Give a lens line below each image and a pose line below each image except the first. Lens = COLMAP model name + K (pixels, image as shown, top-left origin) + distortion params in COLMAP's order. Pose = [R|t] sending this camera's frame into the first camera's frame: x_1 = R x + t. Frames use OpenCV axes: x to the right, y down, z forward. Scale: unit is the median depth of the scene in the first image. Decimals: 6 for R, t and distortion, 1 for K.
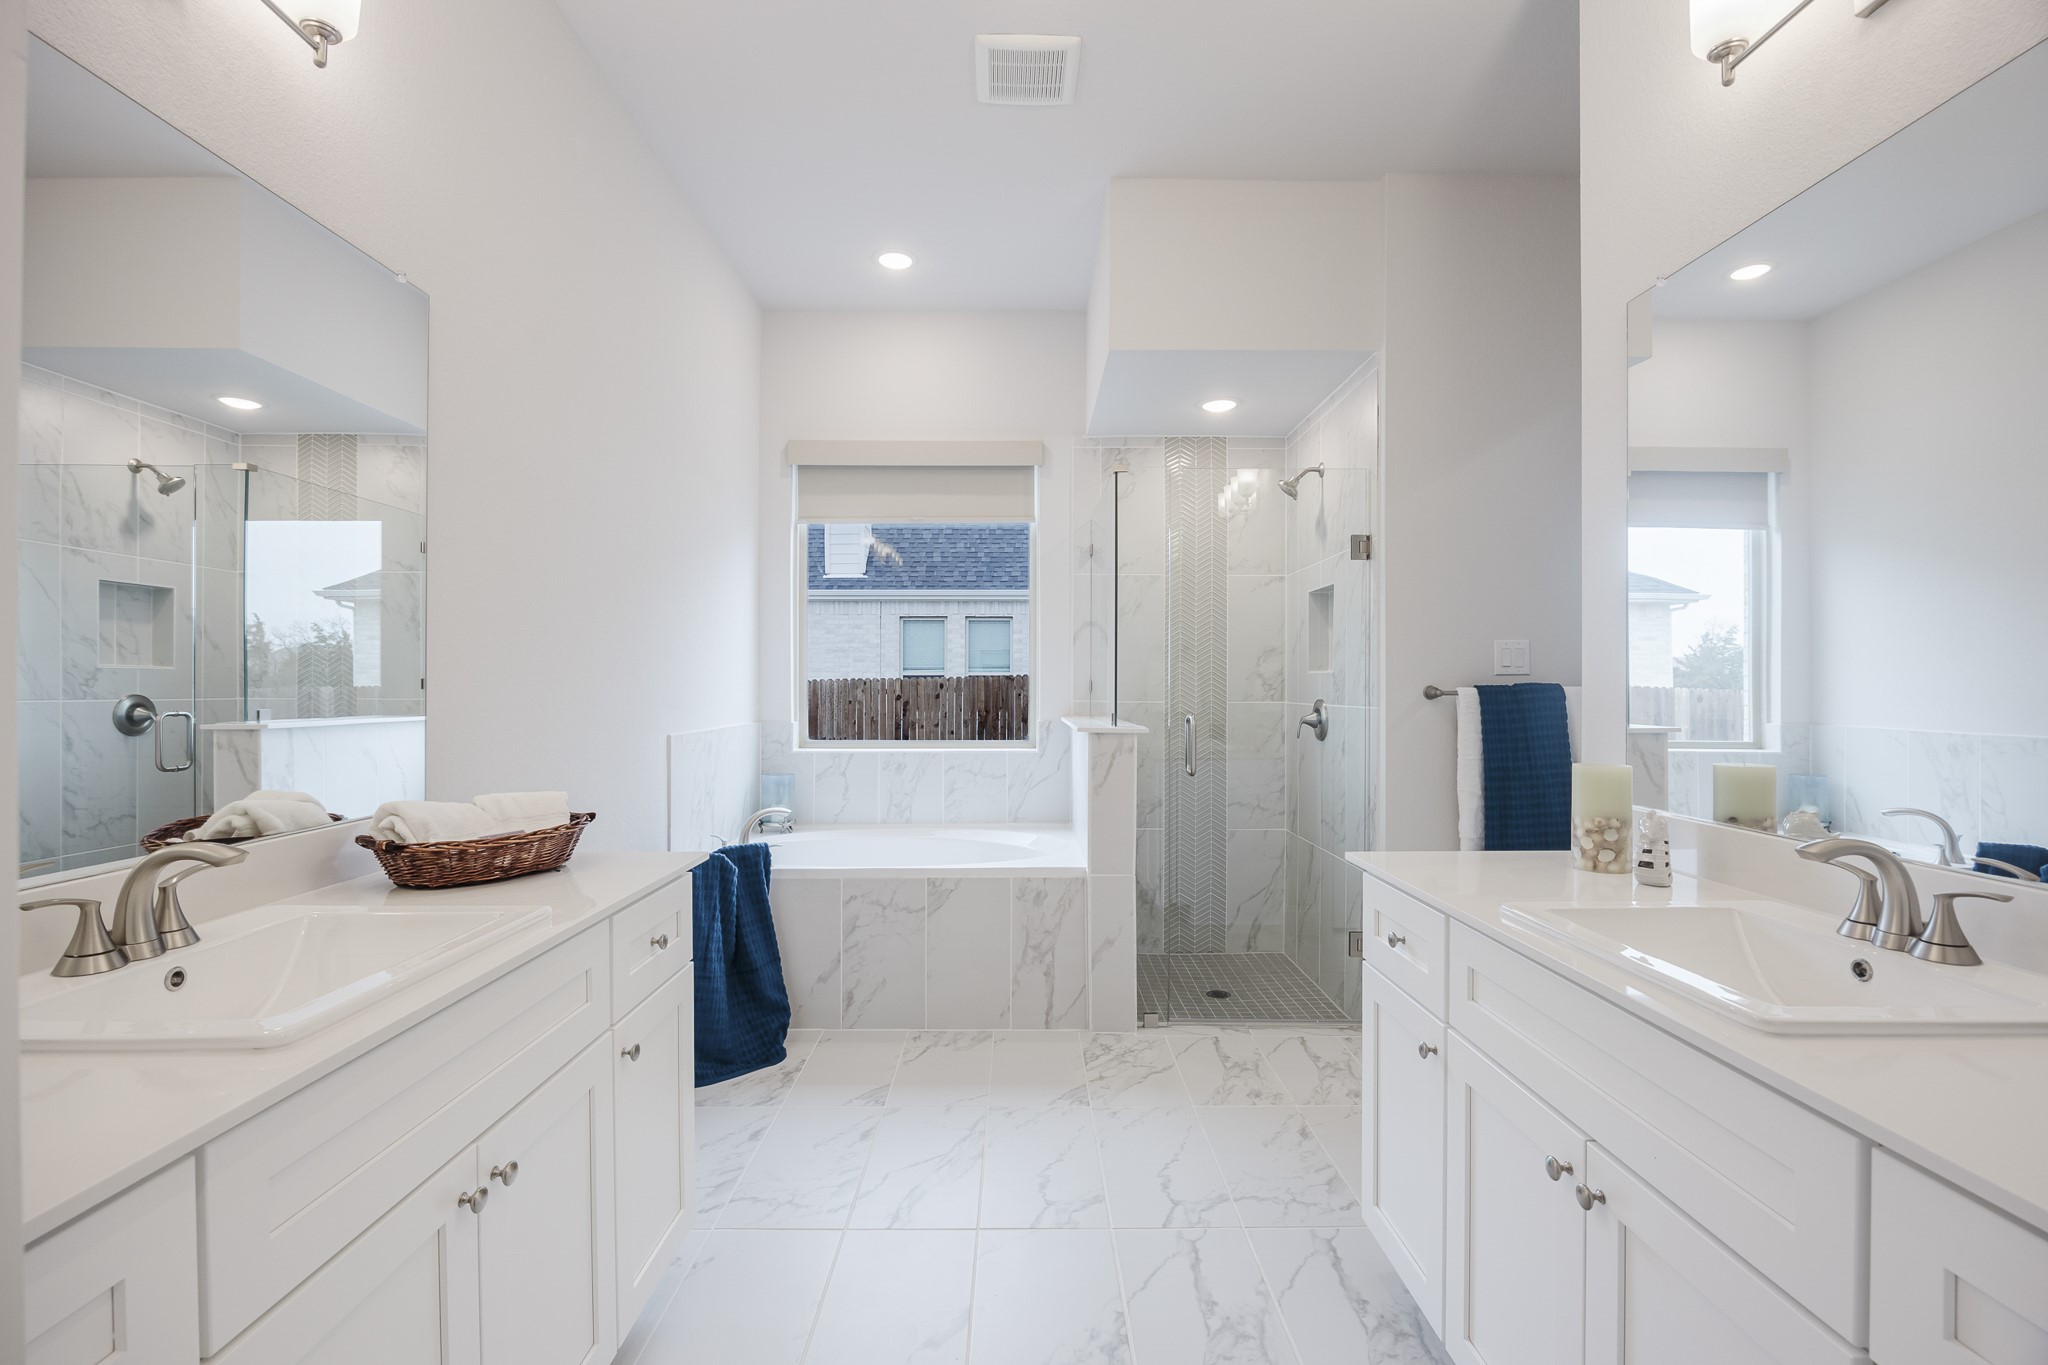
lens RADIAL K [[908.1, 0, 1039.5], [0, 908.1, 688.2], [0, 0, 1]] dist [-0.009206, 0.001540]
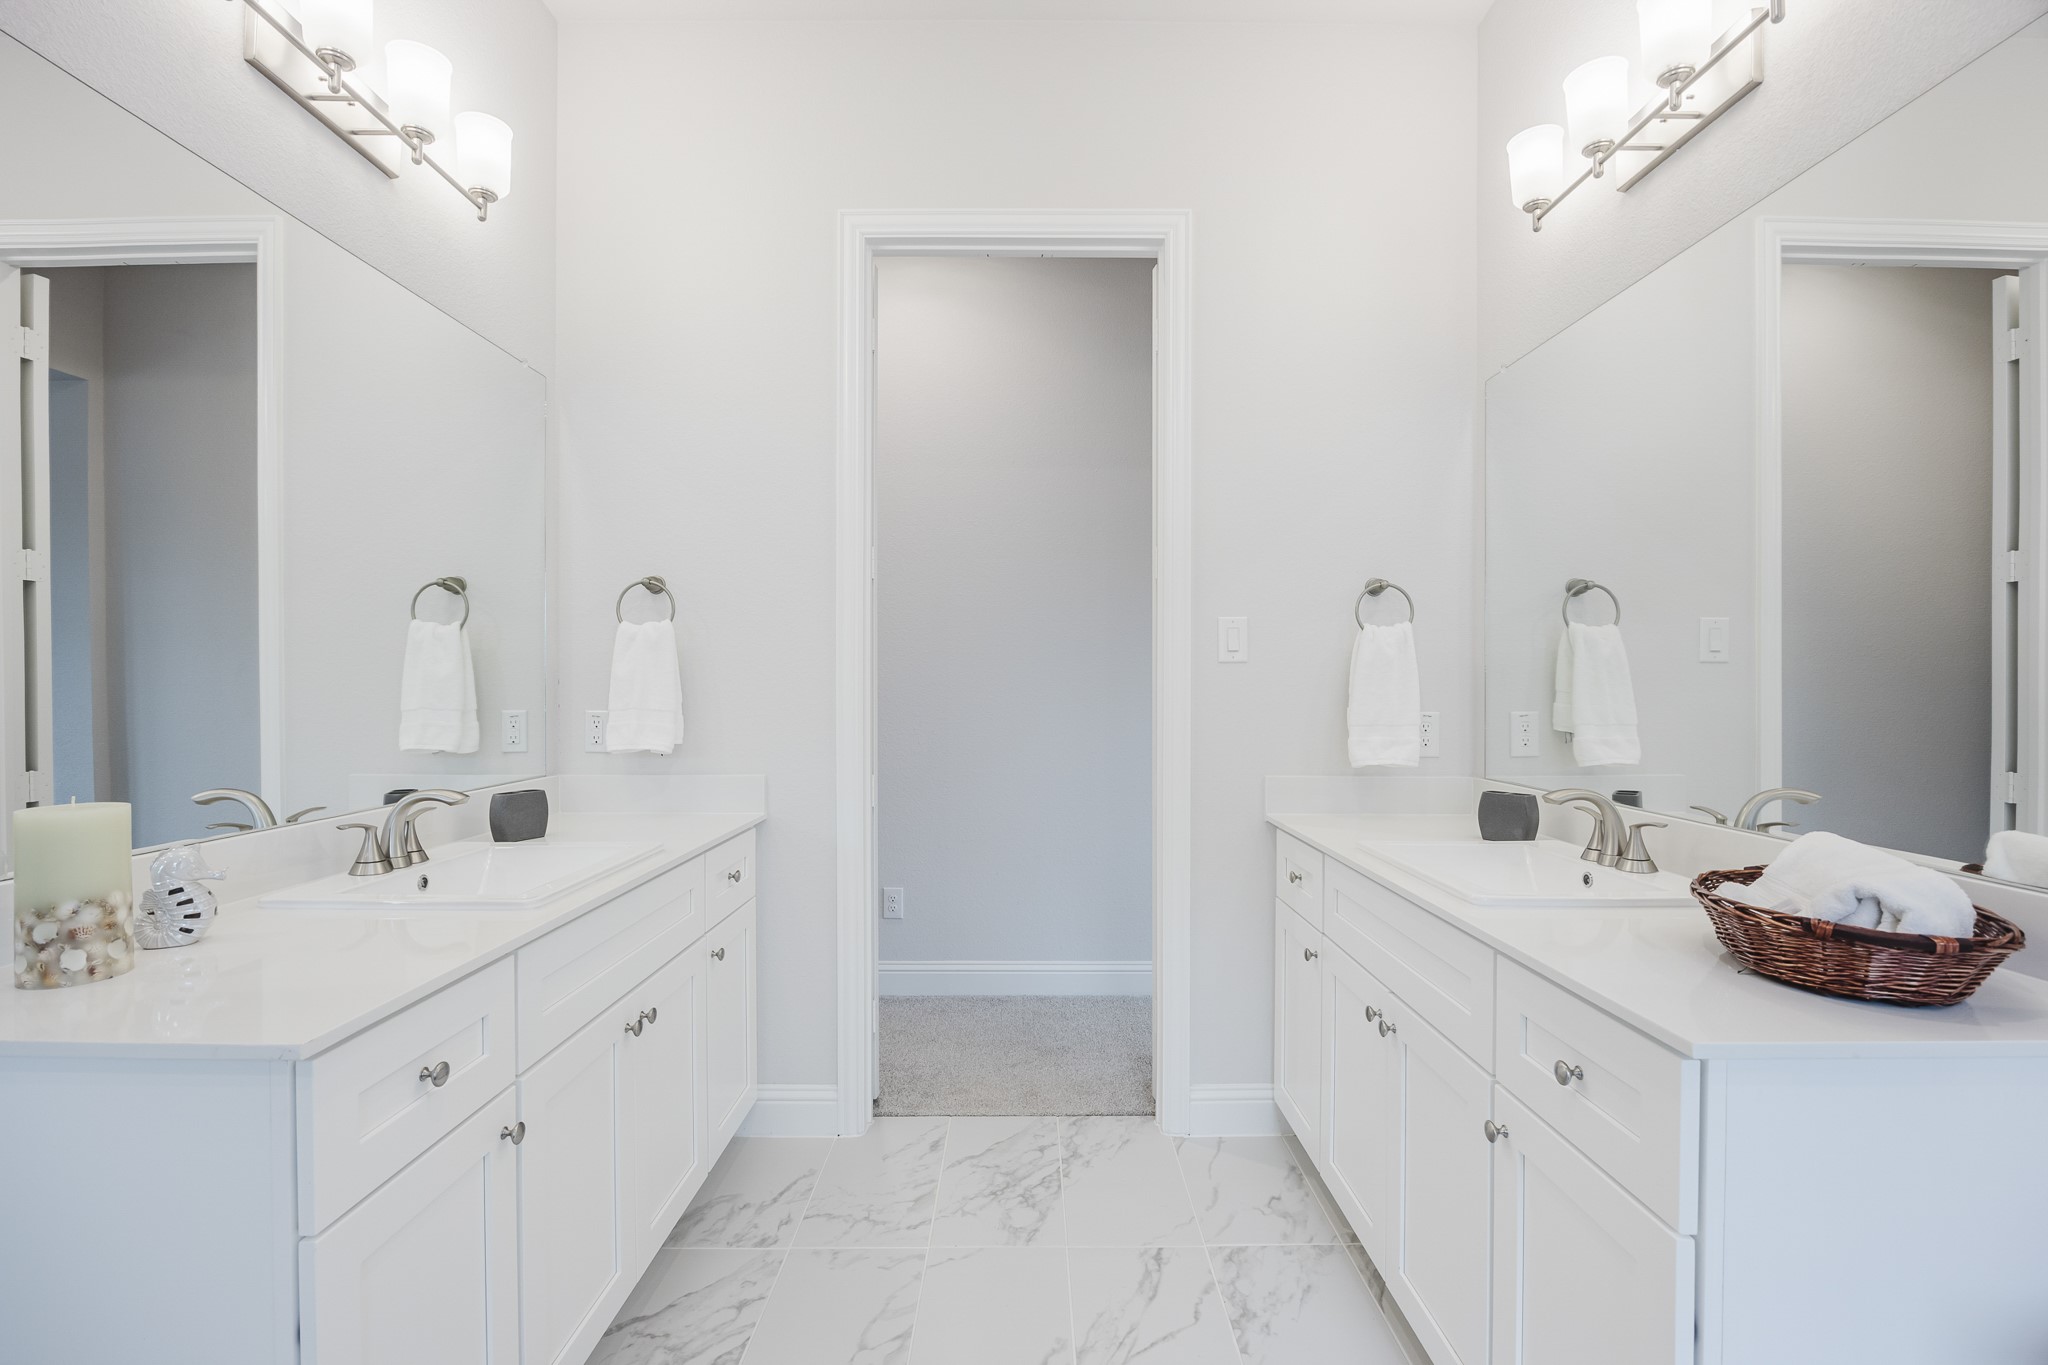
lens RADIAL K [[908.1, 0, 1055.2], [0, 908.1, 688.3], [0, 0, 1]] dist [-0.009206, 0.001540]
pose [[0.998986, 0.002572, 0.044947, -0.003235], [-0.002844, 0.999978, 0.005977, -0.002227], [-0.044931, -0.006099, 0.998971, -0.399193]]
